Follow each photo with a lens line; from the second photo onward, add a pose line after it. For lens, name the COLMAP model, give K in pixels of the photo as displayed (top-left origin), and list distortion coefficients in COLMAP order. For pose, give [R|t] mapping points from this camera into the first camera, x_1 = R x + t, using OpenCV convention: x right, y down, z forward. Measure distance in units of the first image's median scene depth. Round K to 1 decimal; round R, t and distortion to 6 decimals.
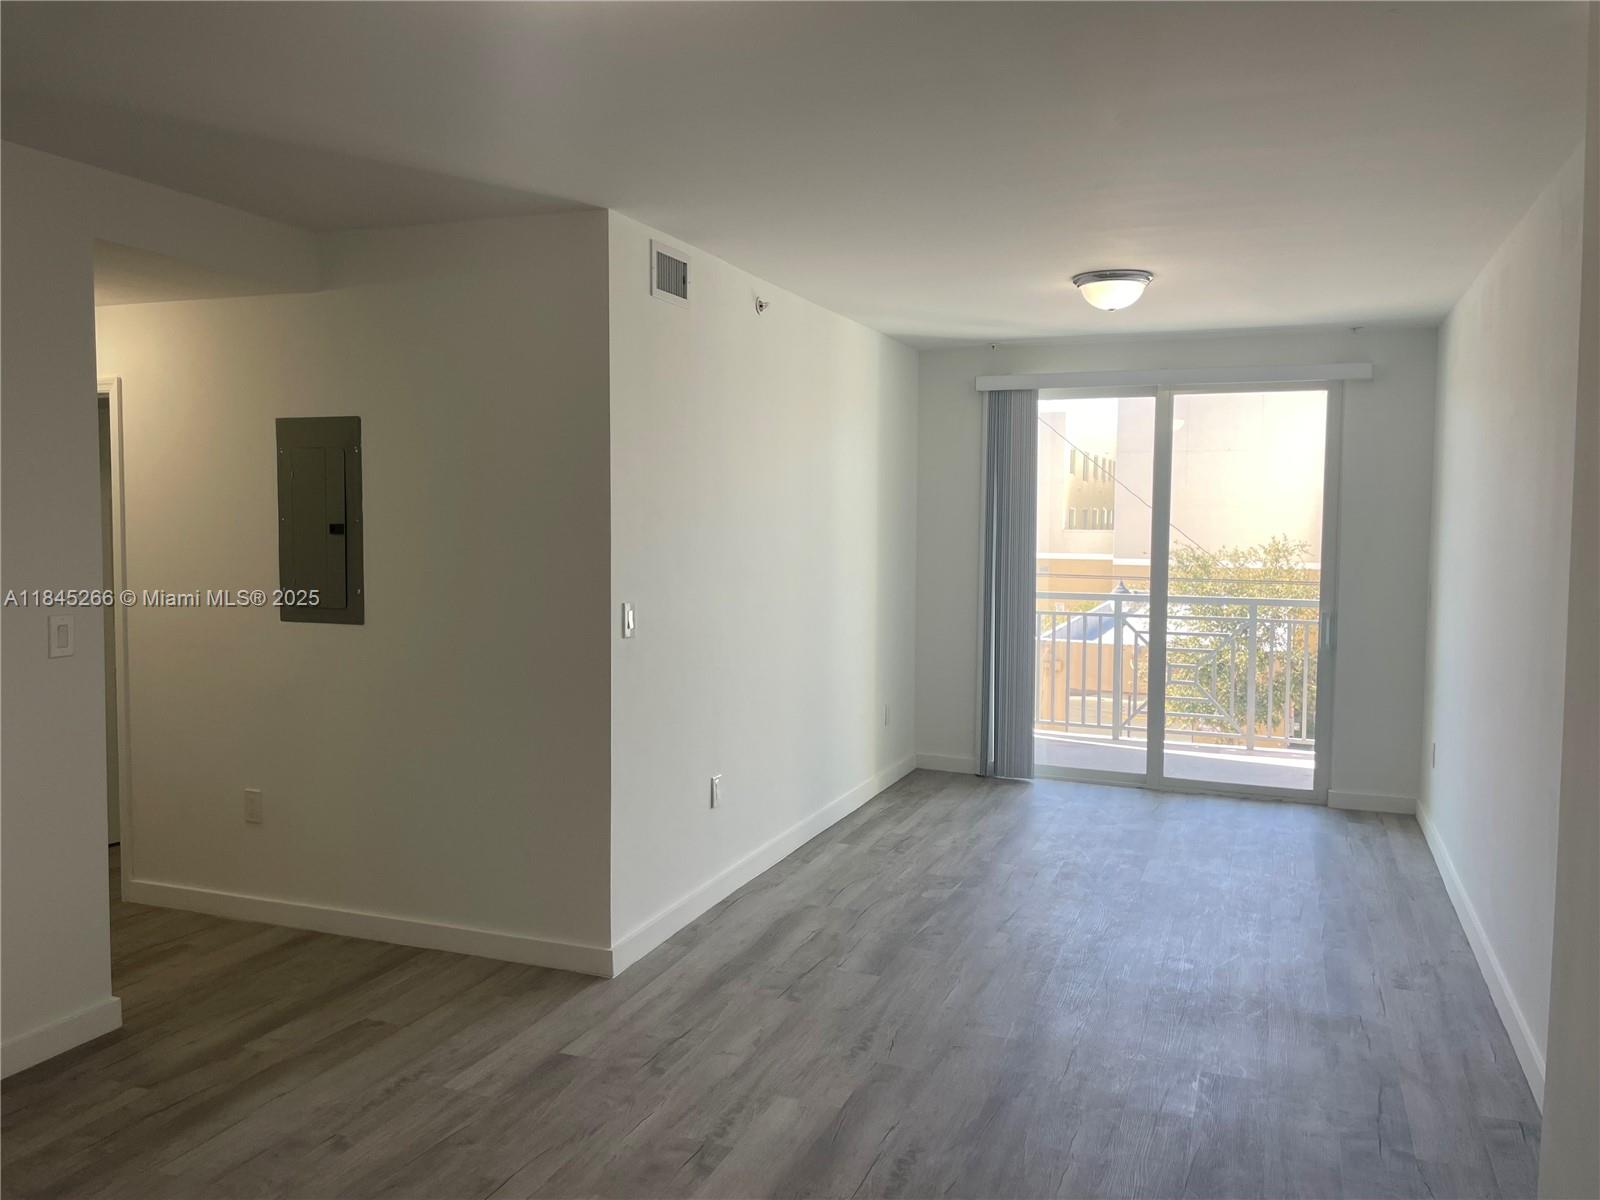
lens RADIAL K [[1211.0, 0, 807.2], [0, 1211.0, 588.9], [0, 0, 1]] dist [0.078306, -0.102047]
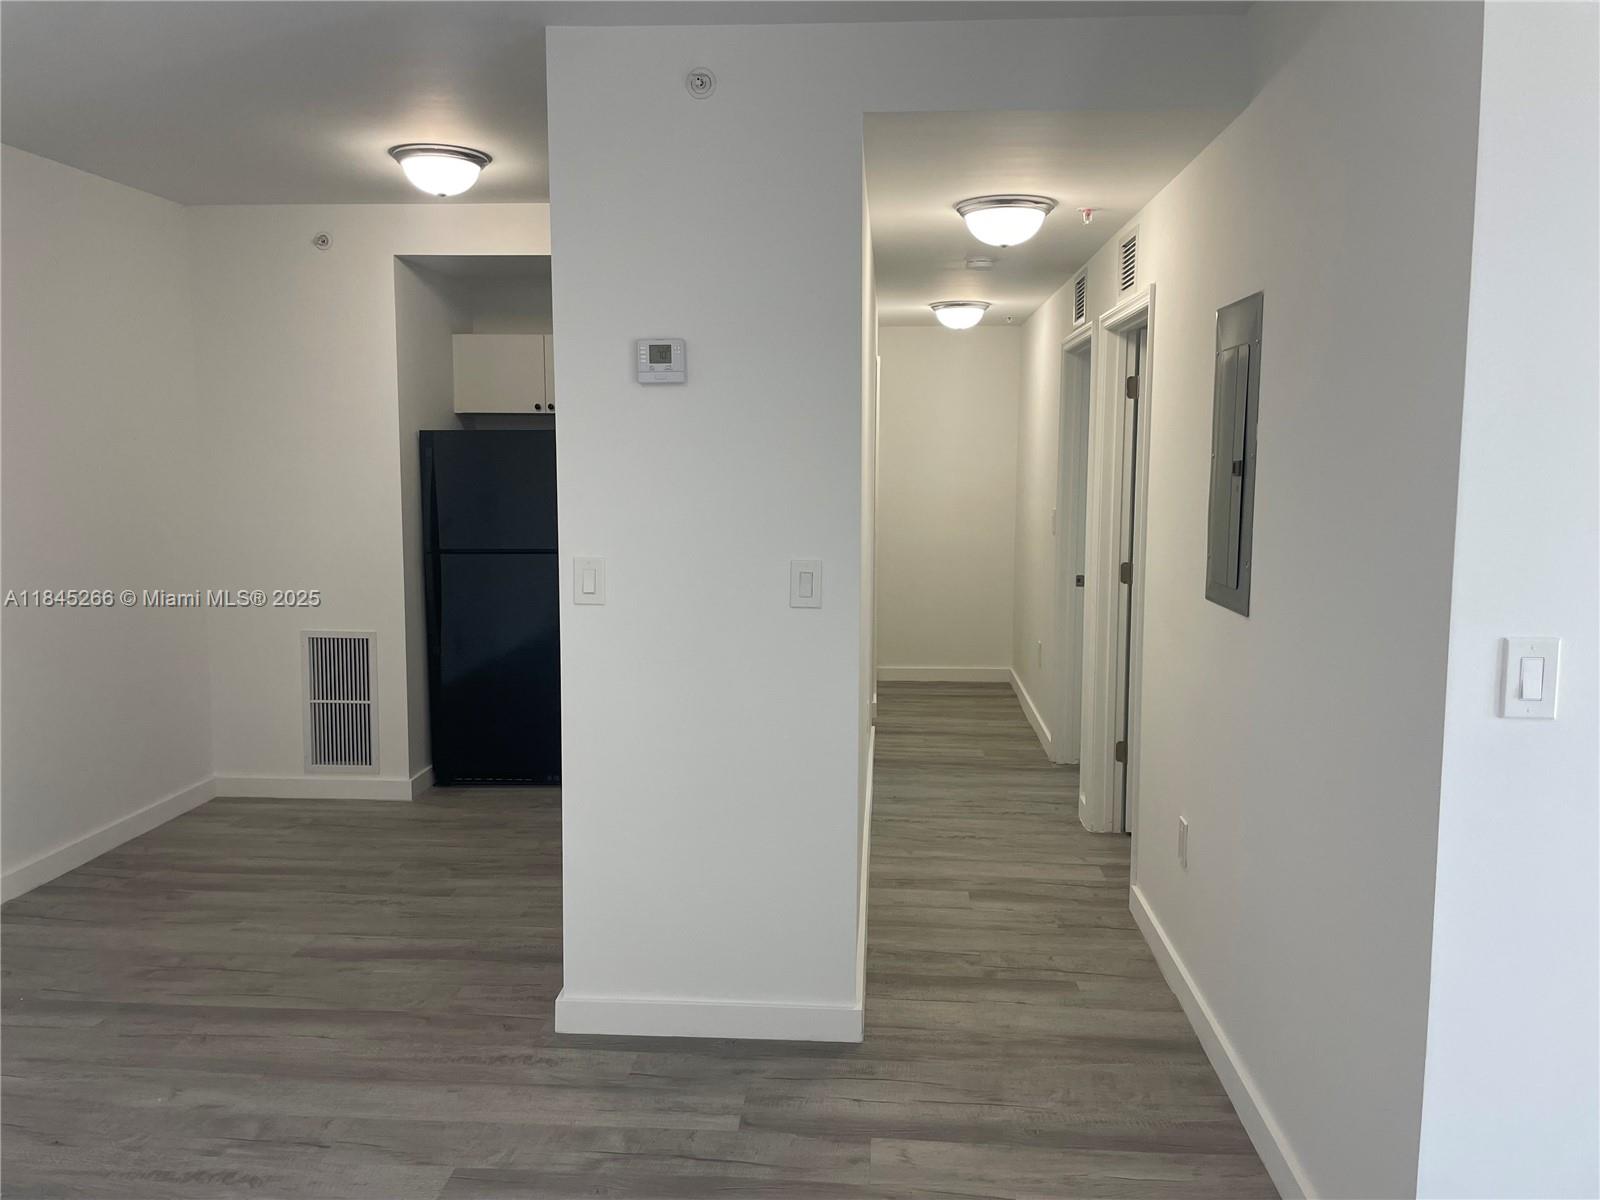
lens RADIAL K [[1211.0, 0, 790.6], [0, 1211.0, 580.7], [0, 0, 1]] dist [0.078306, -0.102047]
pose [[0.289266, 0.091444, -0.952871, 0.193740], [-0.058467, 0.995256, 0.077763, -0.027696], [0.955462, 0.033218, 0.293240, 0.617116]]
